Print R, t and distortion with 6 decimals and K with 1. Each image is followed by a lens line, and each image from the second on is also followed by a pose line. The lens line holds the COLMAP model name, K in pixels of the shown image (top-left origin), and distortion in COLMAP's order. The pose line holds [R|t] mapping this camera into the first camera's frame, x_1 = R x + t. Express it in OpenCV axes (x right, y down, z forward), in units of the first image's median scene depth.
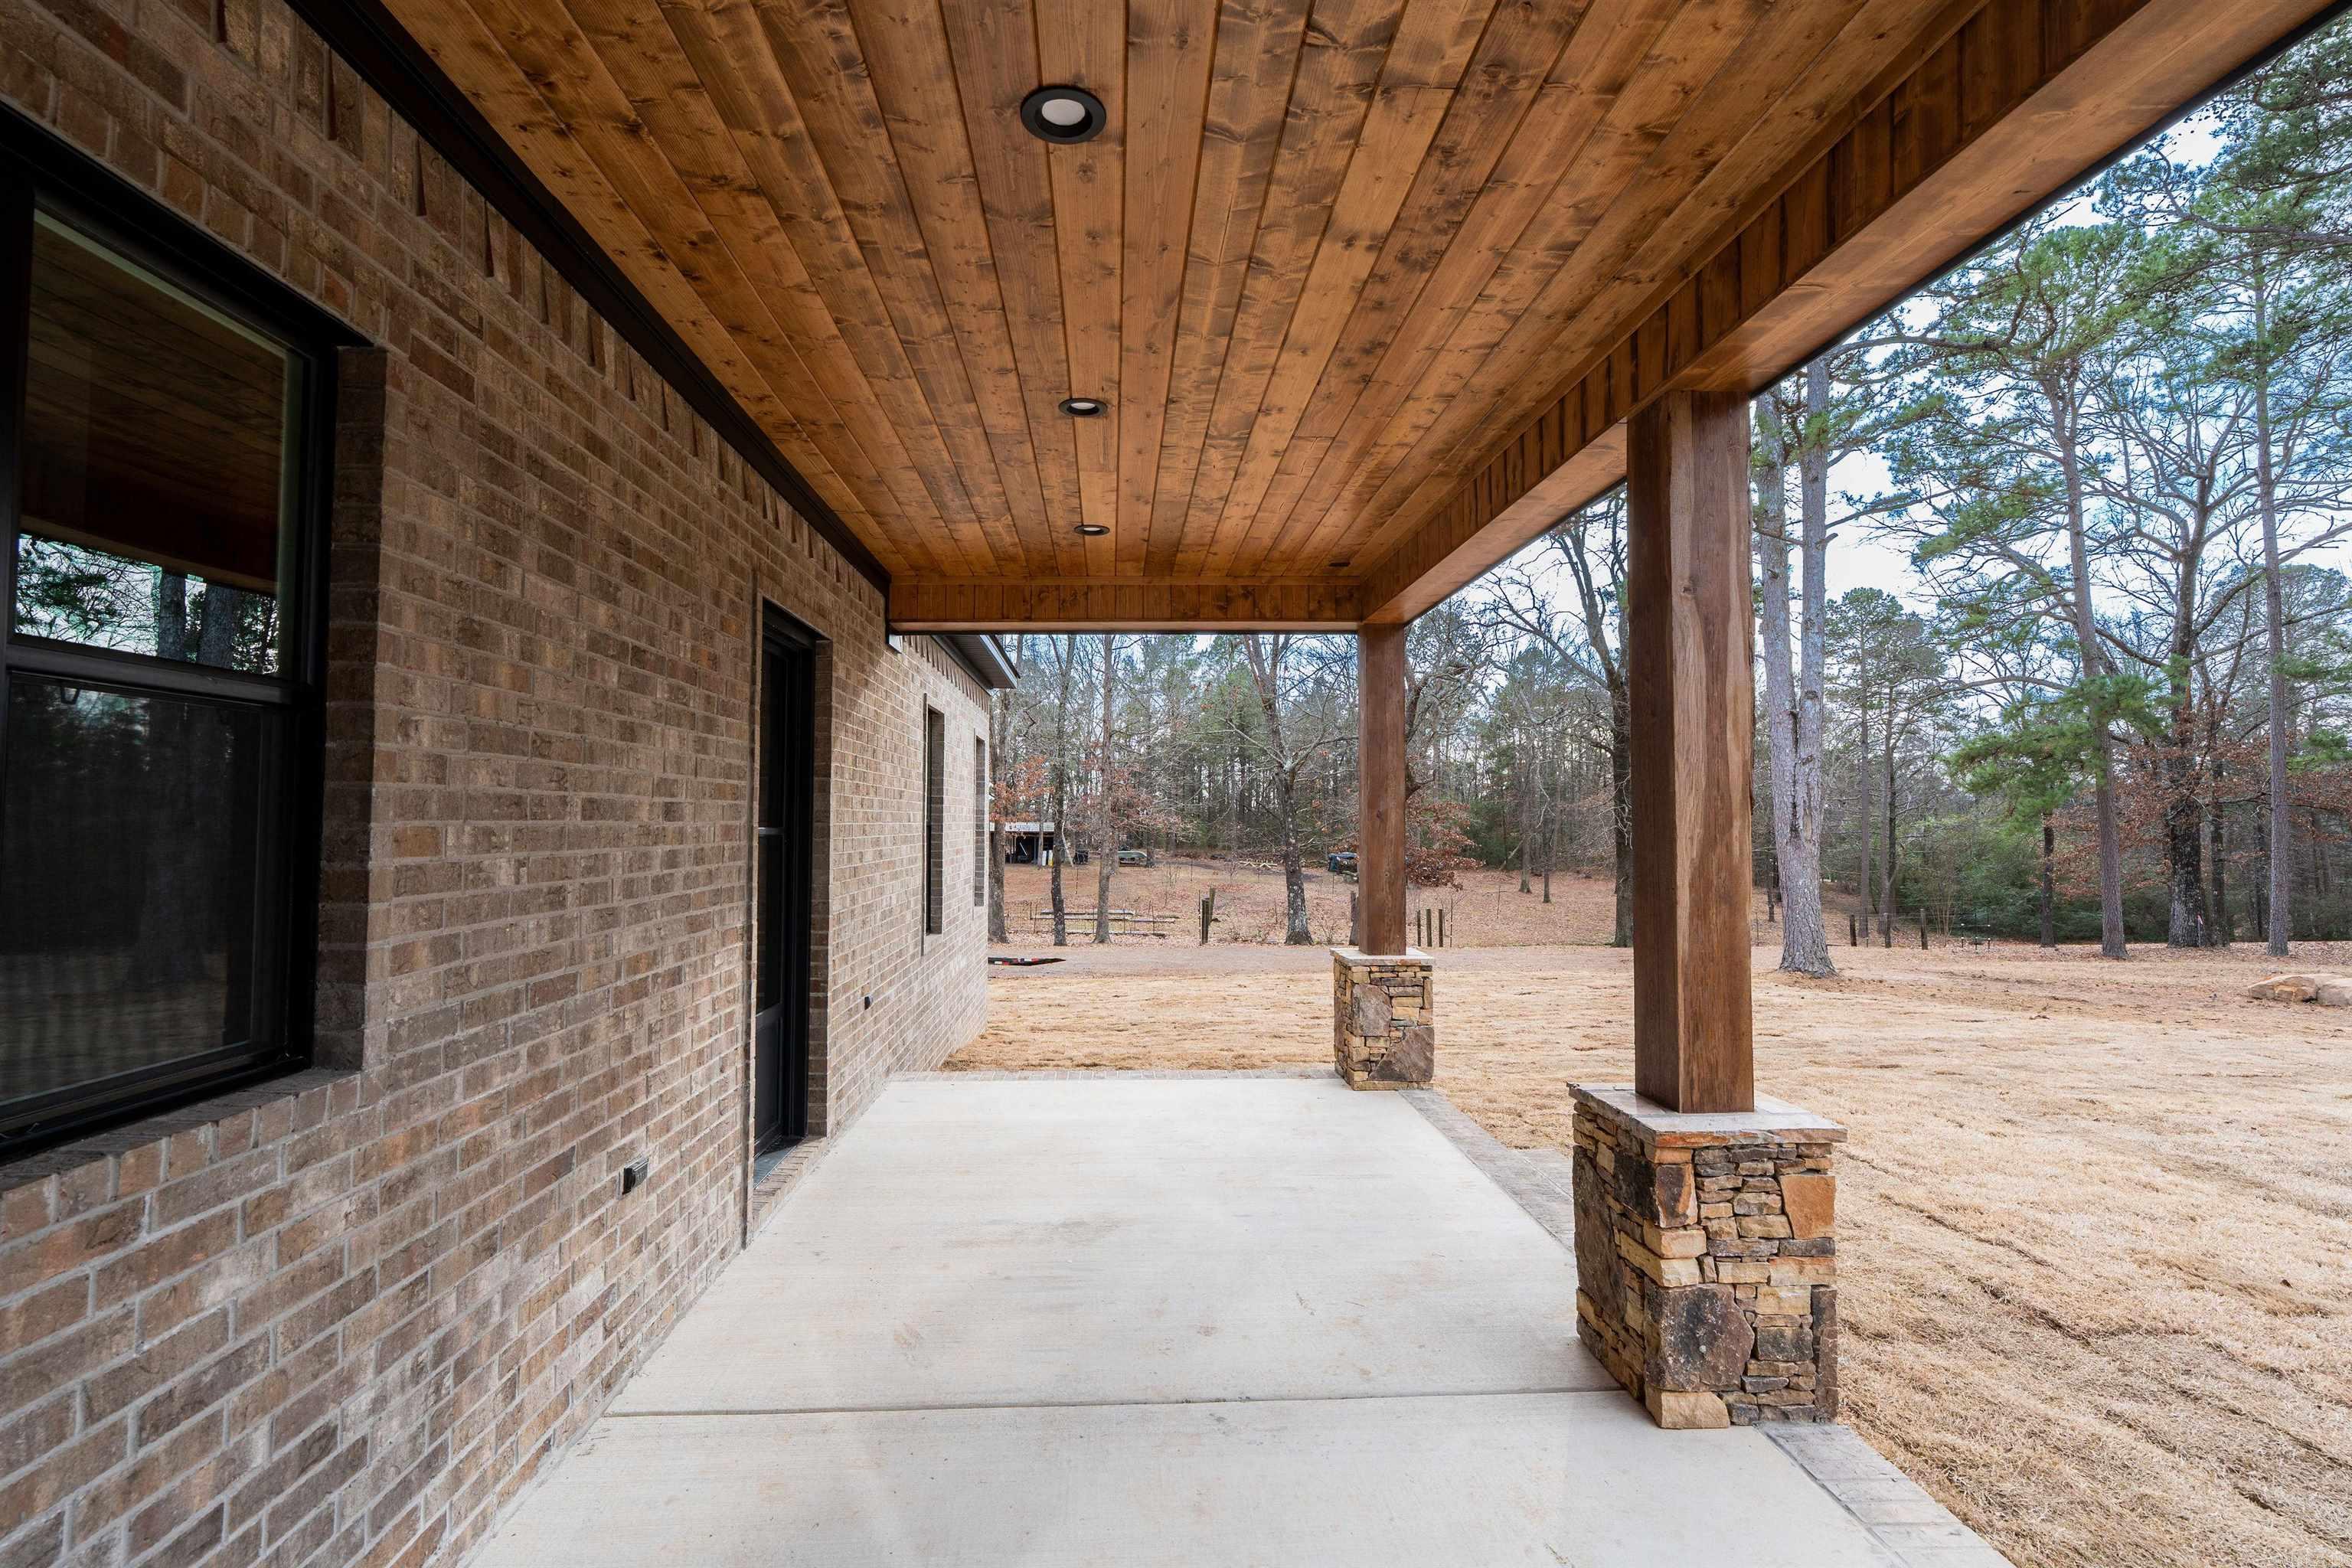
lens RADIAL K [[1051.7, 0, 1165.5], [0, 1051.7, 794.5], [0, 0, 1]] dist [-0.007701, 0.002789]
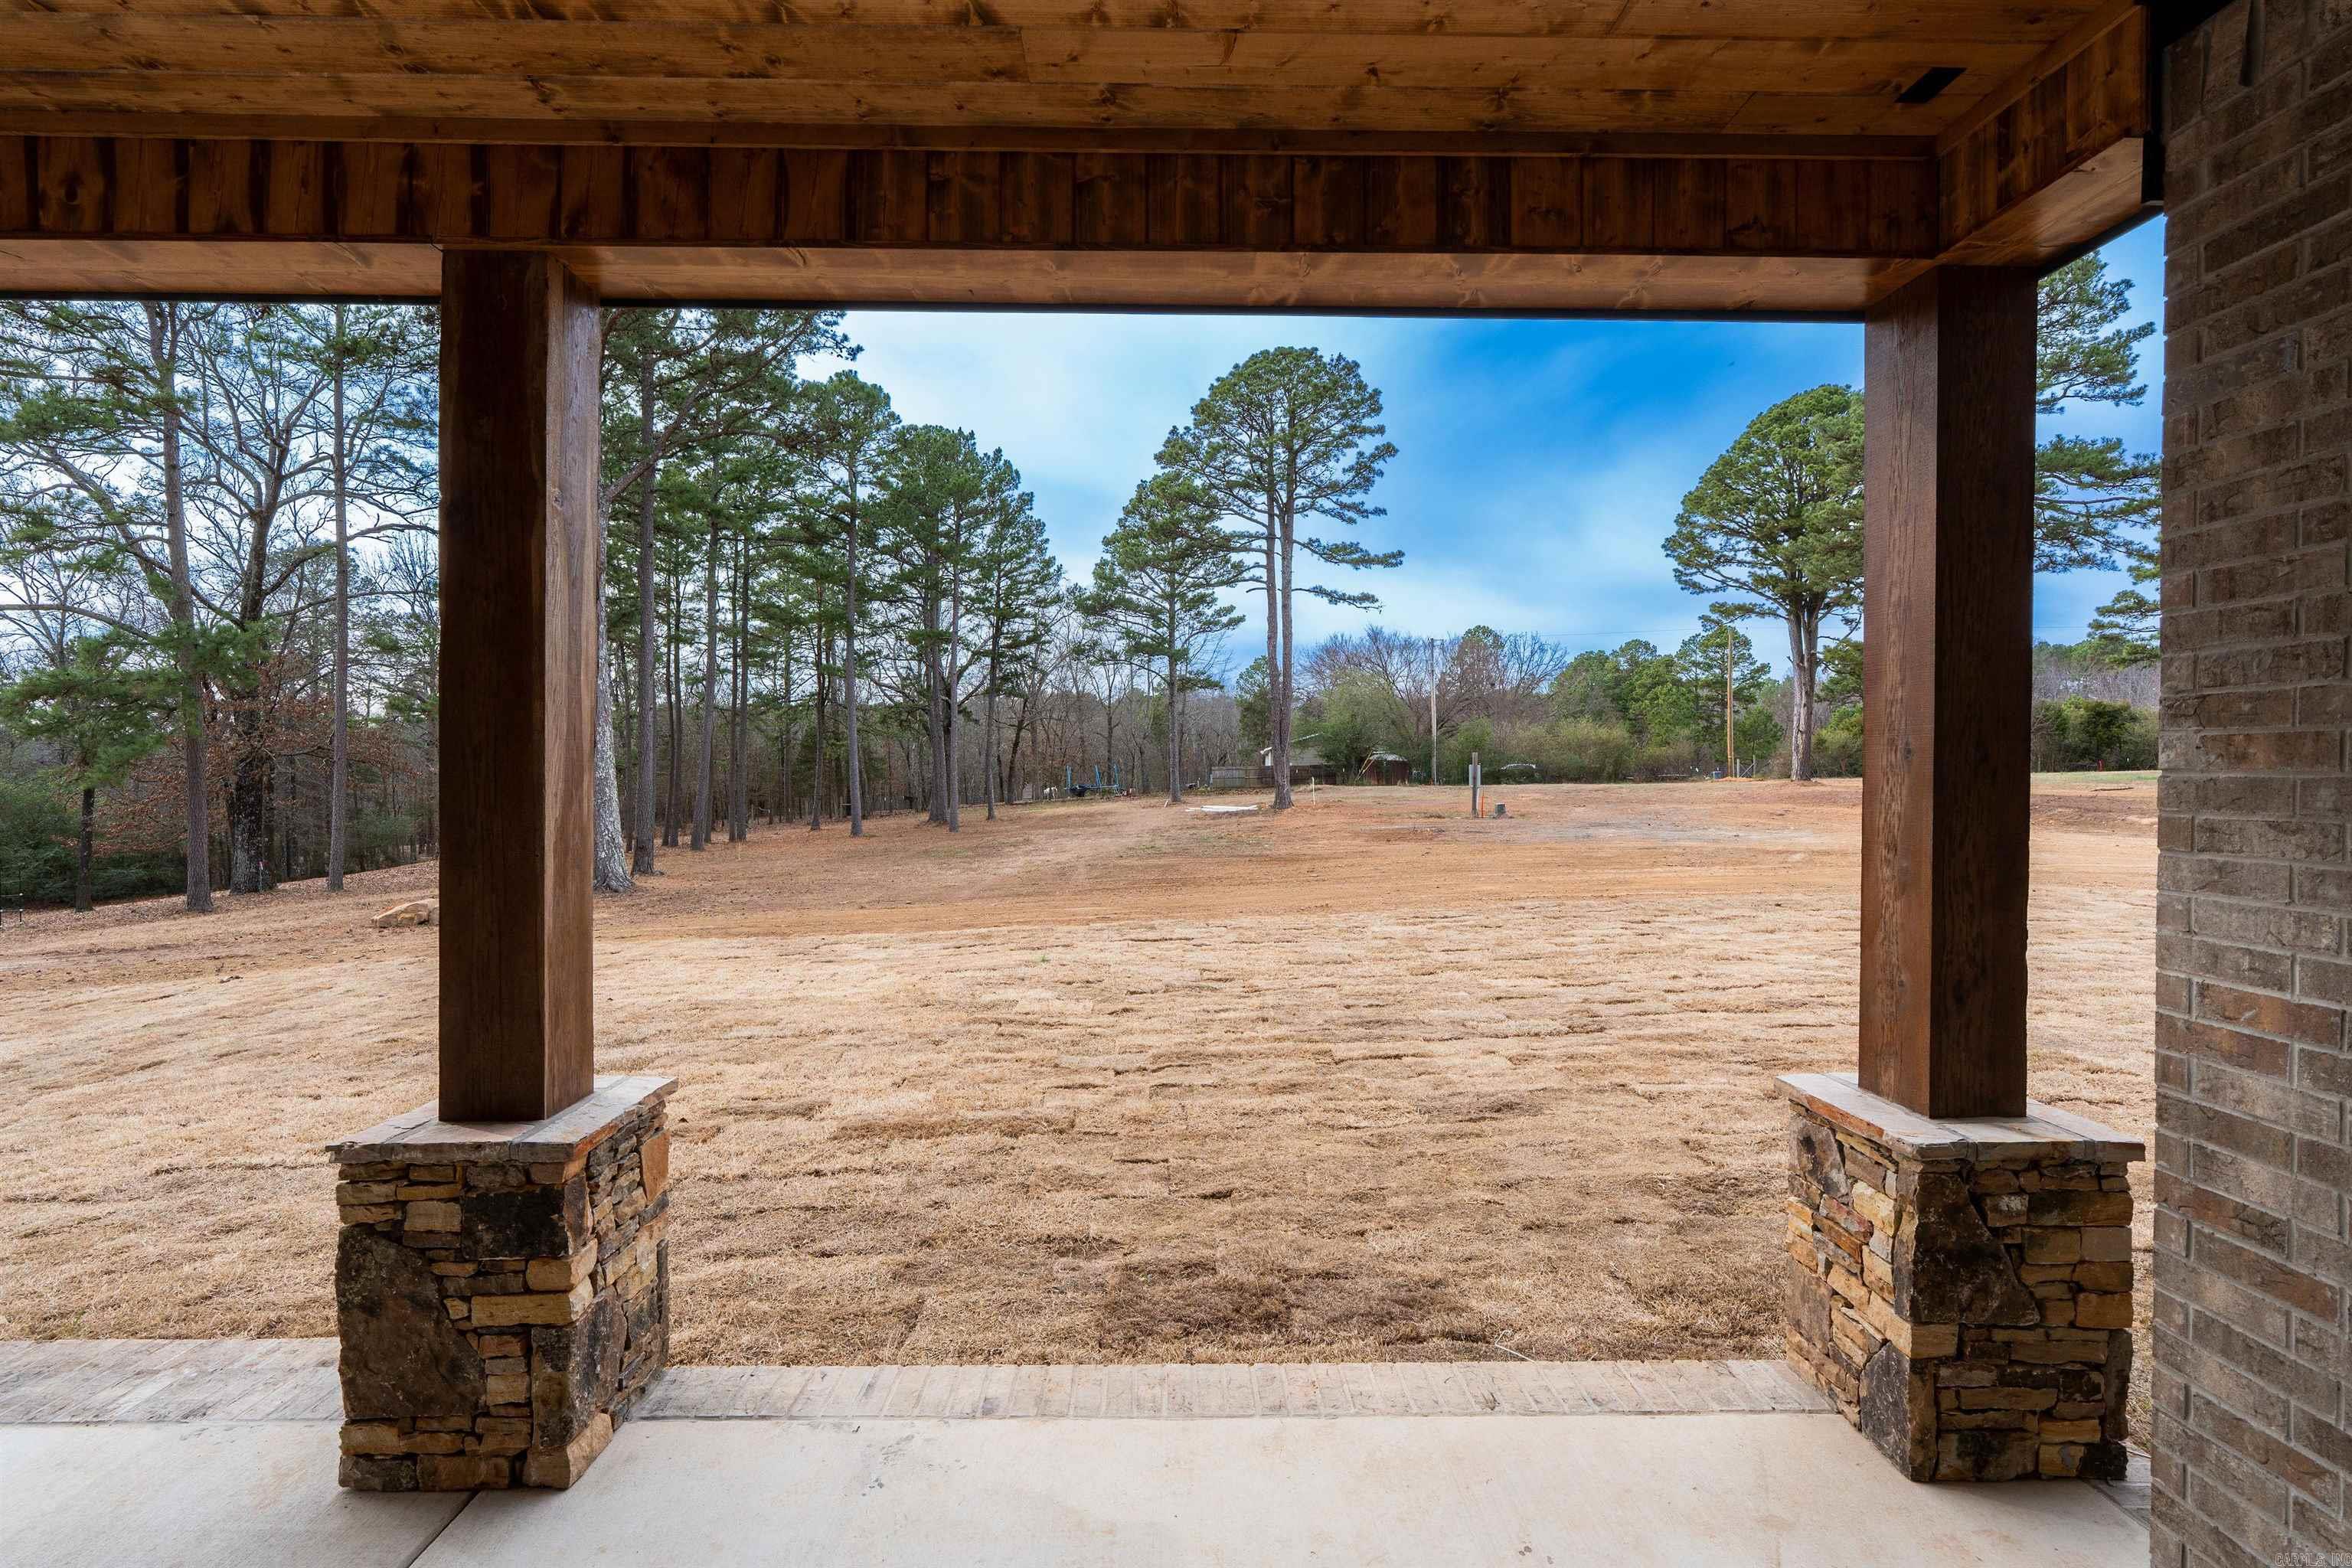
lens RADIAL K [[1051.7, 0, 1175.9], [0, 1051.7, 785.9], [0, 0, 1]] dist [-0.007701, 0.002789]
pose [[0.036318, -0.009497, 0.999295, -0.220907], [-0.029553, 0.999507, 0.010573, 0.007045], [-0.998903, -0.029916, 0.036020, 0.308975]]
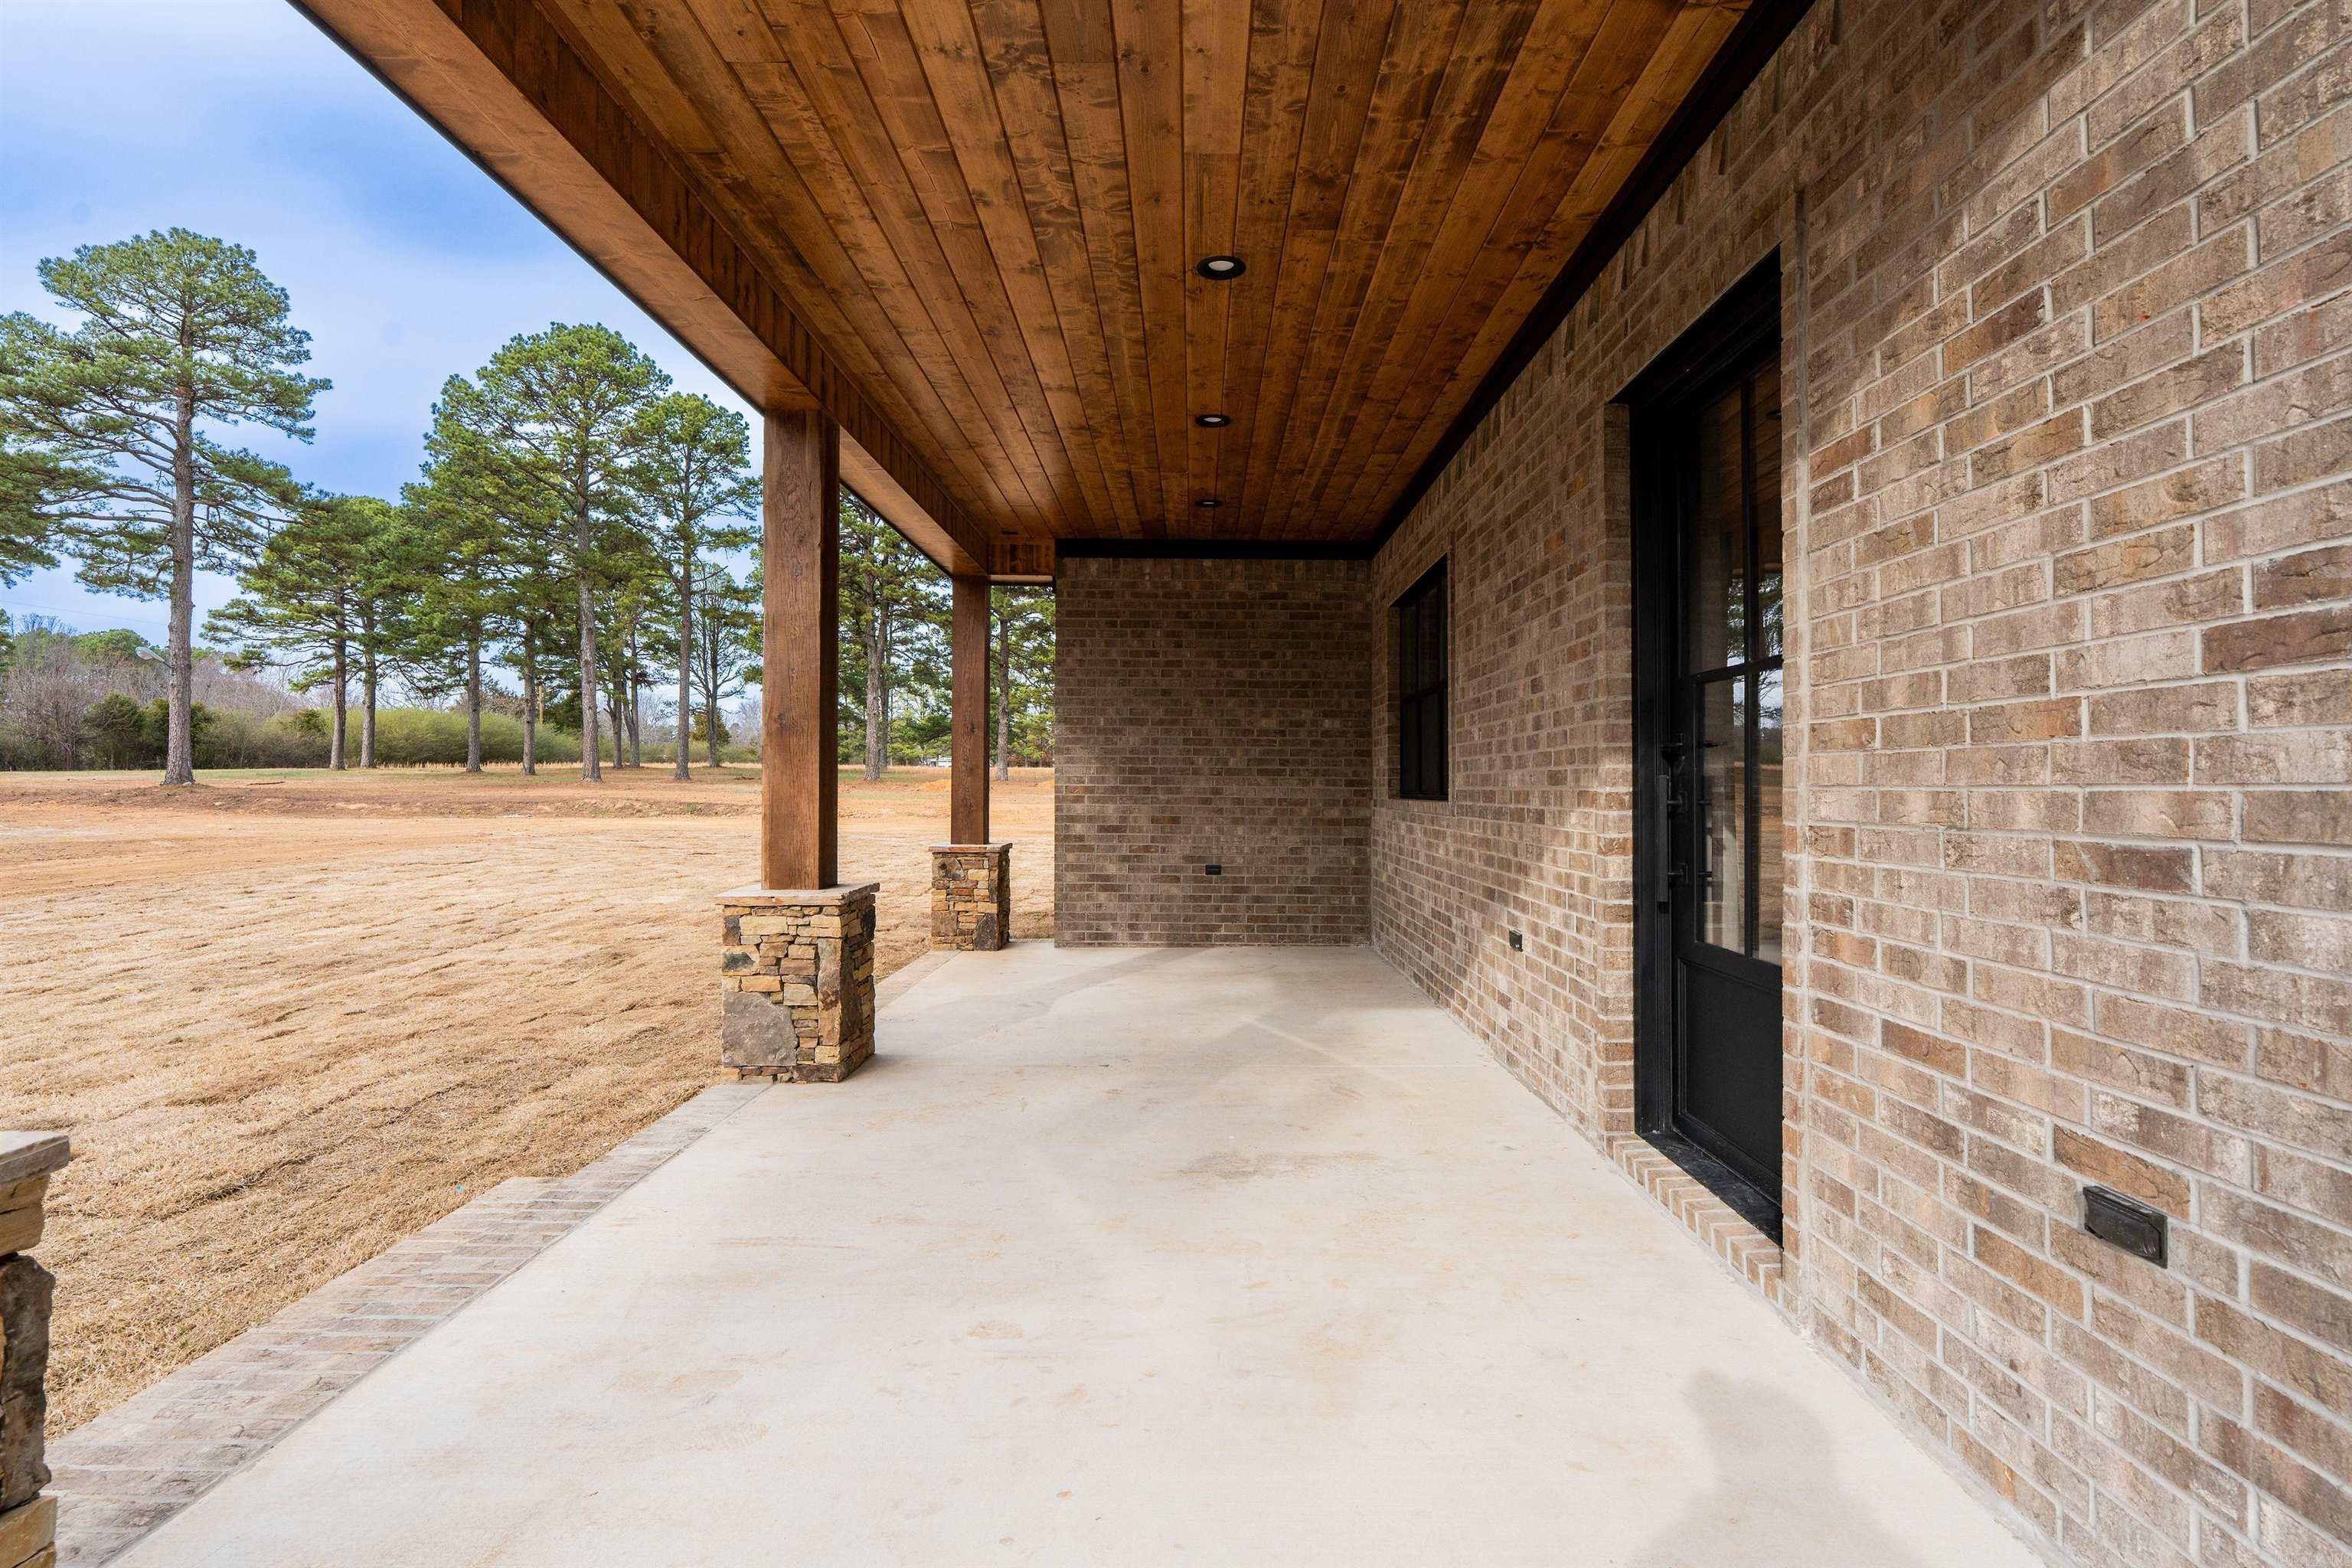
lens RADIAL K [[1051.7, 0, 1186.7], [0, 1051.7, 783.5], [0, 0, 1]] dist [-0.007701, 0.002789]
pose [[-0.998353, -0.003366, 0.057264, -0.090015], [-0.005111, 0.999526, -0.030350, 0.129674], [-0.057135, -0.030593, -0.997898, 1.692206]]
